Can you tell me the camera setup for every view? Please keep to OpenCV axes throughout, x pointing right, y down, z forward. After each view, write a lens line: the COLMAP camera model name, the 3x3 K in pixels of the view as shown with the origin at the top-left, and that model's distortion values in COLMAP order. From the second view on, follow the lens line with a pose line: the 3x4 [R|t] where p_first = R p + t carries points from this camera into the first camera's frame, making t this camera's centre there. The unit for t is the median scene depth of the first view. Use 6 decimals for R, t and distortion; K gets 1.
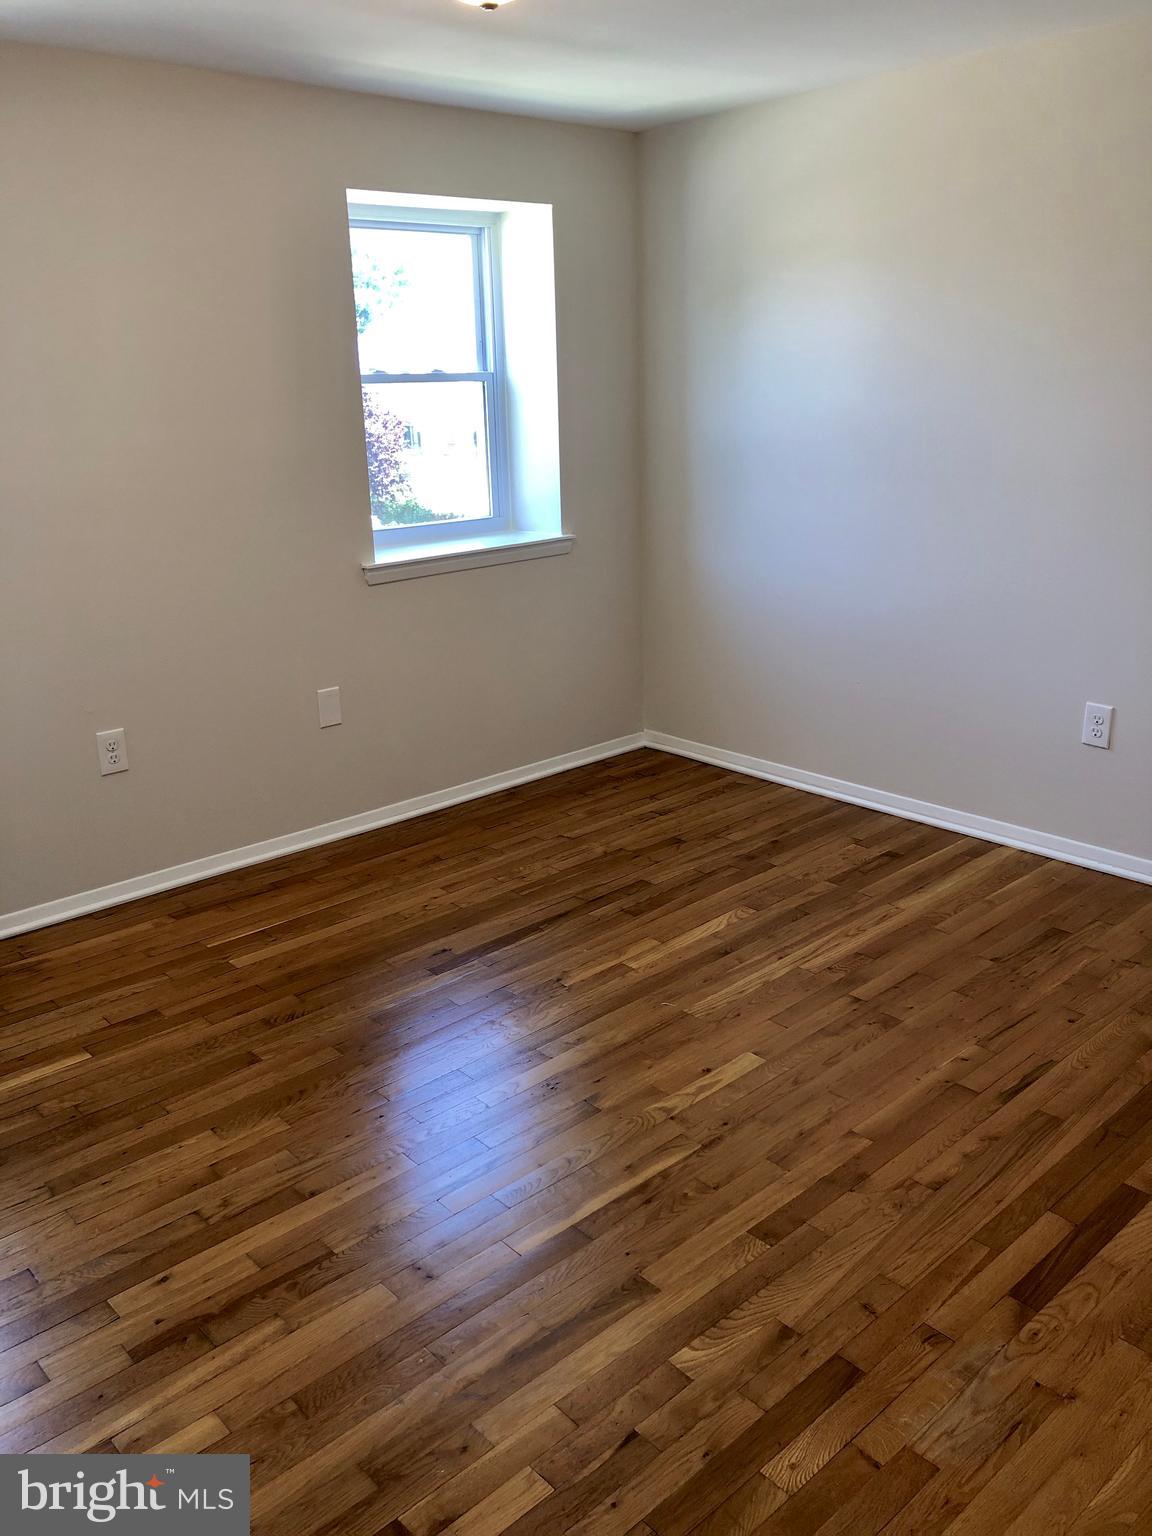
lens RADIAL K [[1277.1, 0, 576.0], [0, 1277.1, 768.0], [0, 0, 1]] dist [0.032479, -0.005328]
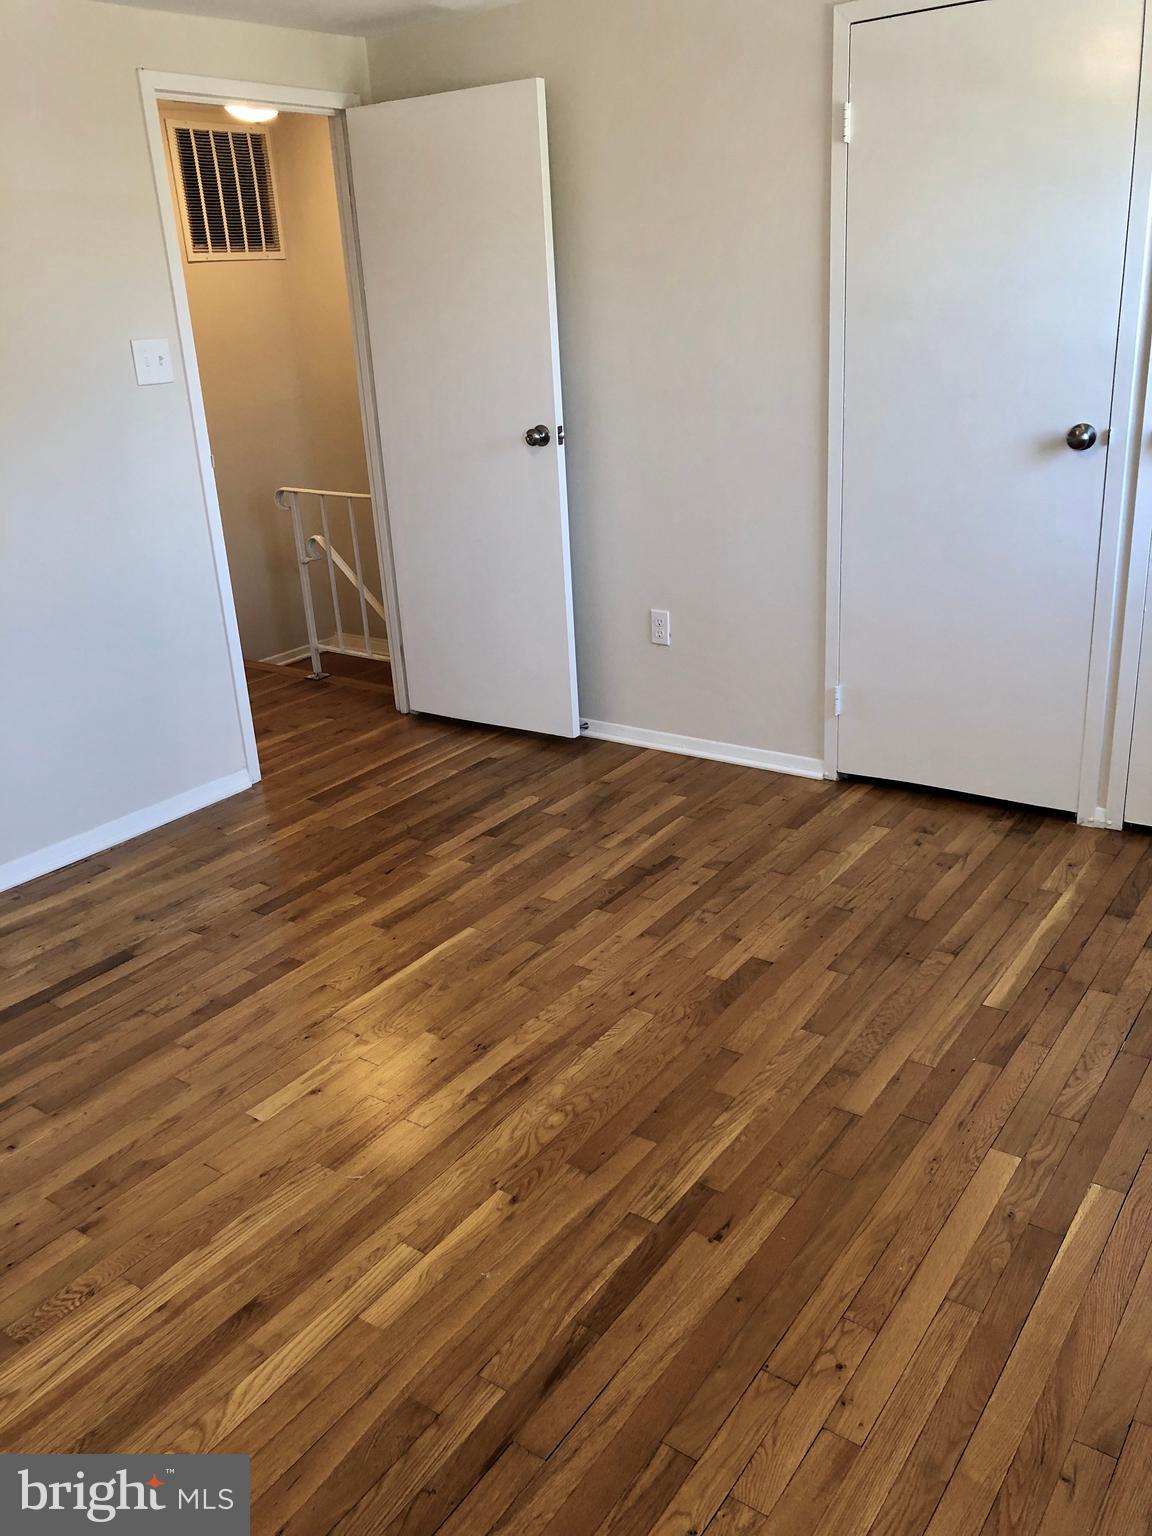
lens RADIAL K [[1277.1, 0, 576.0], [0, 1277.1, 768.0], [0, 0, 1]] dist [0.032479, -0.005328]
pose [[-0.976009, 0.143822, -0.163469, 0.039116], [0.016765, 0.798194, 0.602168, -0.507654], [0.217085, 0.584980, -0.781455, 1.669248]]
